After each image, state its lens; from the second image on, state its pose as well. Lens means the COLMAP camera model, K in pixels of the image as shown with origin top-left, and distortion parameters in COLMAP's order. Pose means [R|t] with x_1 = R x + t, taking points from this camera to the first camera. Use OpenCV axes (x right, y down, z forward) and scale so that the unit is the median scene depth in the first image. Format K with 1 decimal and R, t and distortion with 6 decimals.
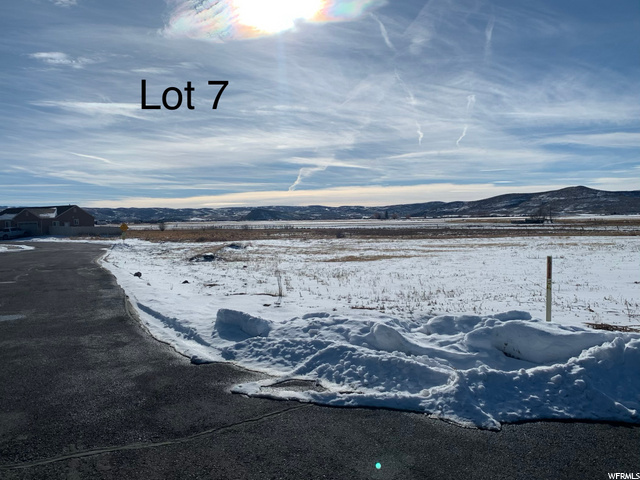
lens RADIAL K [[487.4, 0, 320.0], [0, 487.4, 240.0], [0, 0, 1]] dist [0.050592, -0.062365]
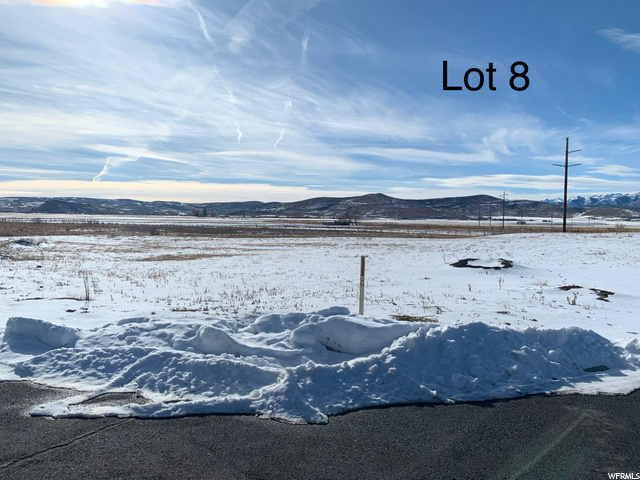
lens RADIAL K [[489.7, 0, 320.0], [0, 489.7, 240.0], [0, 0, 1]] dist [0.053980, -0.083067]
pose [[0.932206, 0.015453, 0.361597, -0.010309], [-0.016572, 0.999863, -0.000005, -0.000421], [-0.361547, -0.005988, 0.932334, 0.009138]]
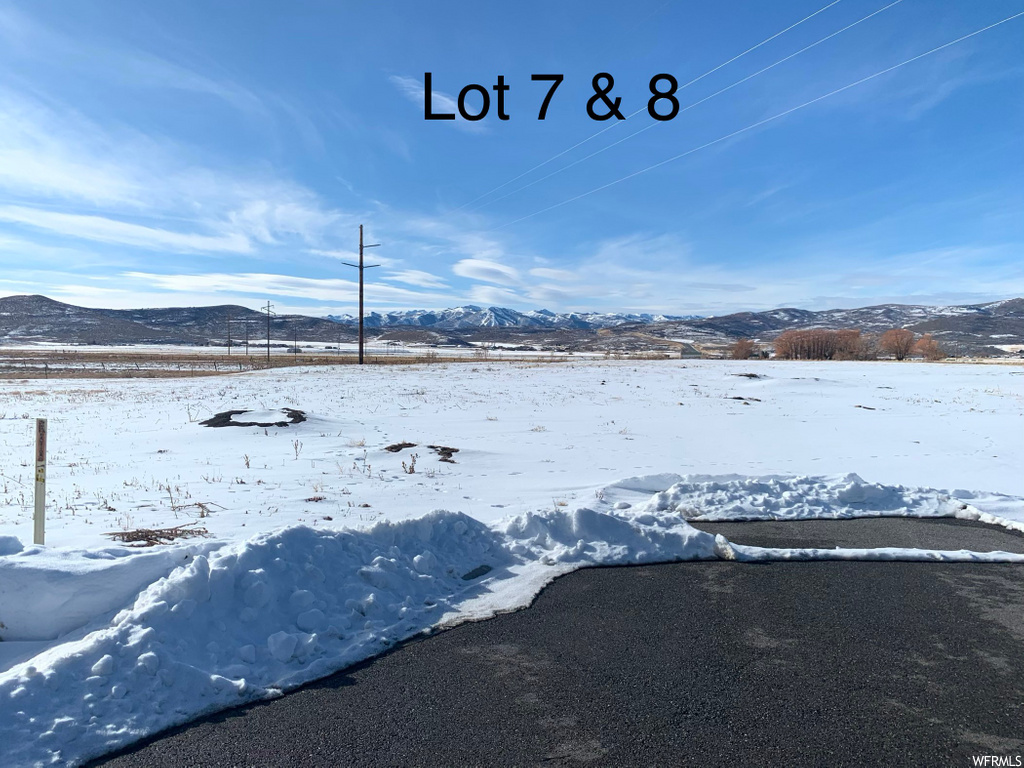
lens RADIAL K [[779.8, 0, 512.0], [0, 779.8, 384.0], [0, 0, 1]] dist [0.050592, -0.062365]
pose [[0.512081, -0.011584, 0.858859, 0.003107], [0.012479, 0.999904, 0.006046, -0.001246], [-0.858847, 0.007622, 0.512176, 0.079346]]
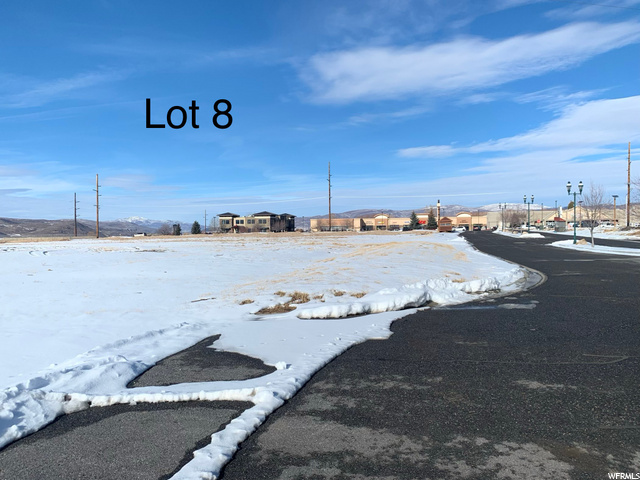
lens RADIAL K [[487.4, 0, 320.0], [0, 487.4, 240.0], [0, 0, 1]] dist [0.050592, -0.062365]
pose [[-0.813881, 0.023083, 0.580573, 0.383761], [0.055580, 0.997721, 0.038246, -0.005034], [-0.578367, 0.063396, -0.813310, 0.255752]]
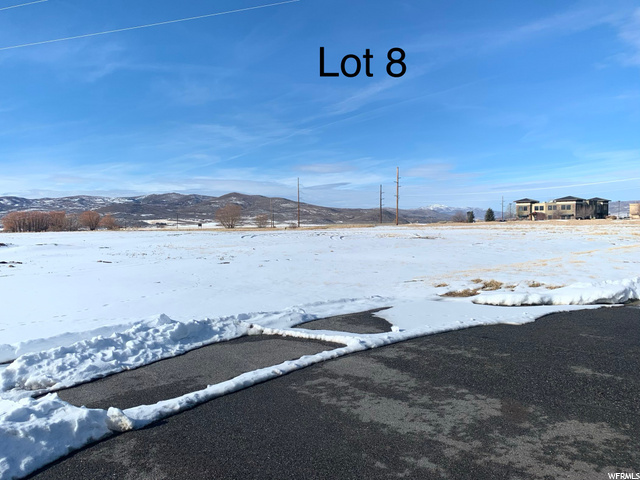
lens RADIAL K [[487.4, 0, 320.0], [0, 487.4, 240.0], [0, 0, 1]] dist [0.050592, -0.062365]
pose [[-0.349326, -0.006842, 0.936976, 0.176999], [0.059609, 0.997785, 0.029510, -0.004374], [-0.935103, 0.066161, -0.348144, 0.204092]]
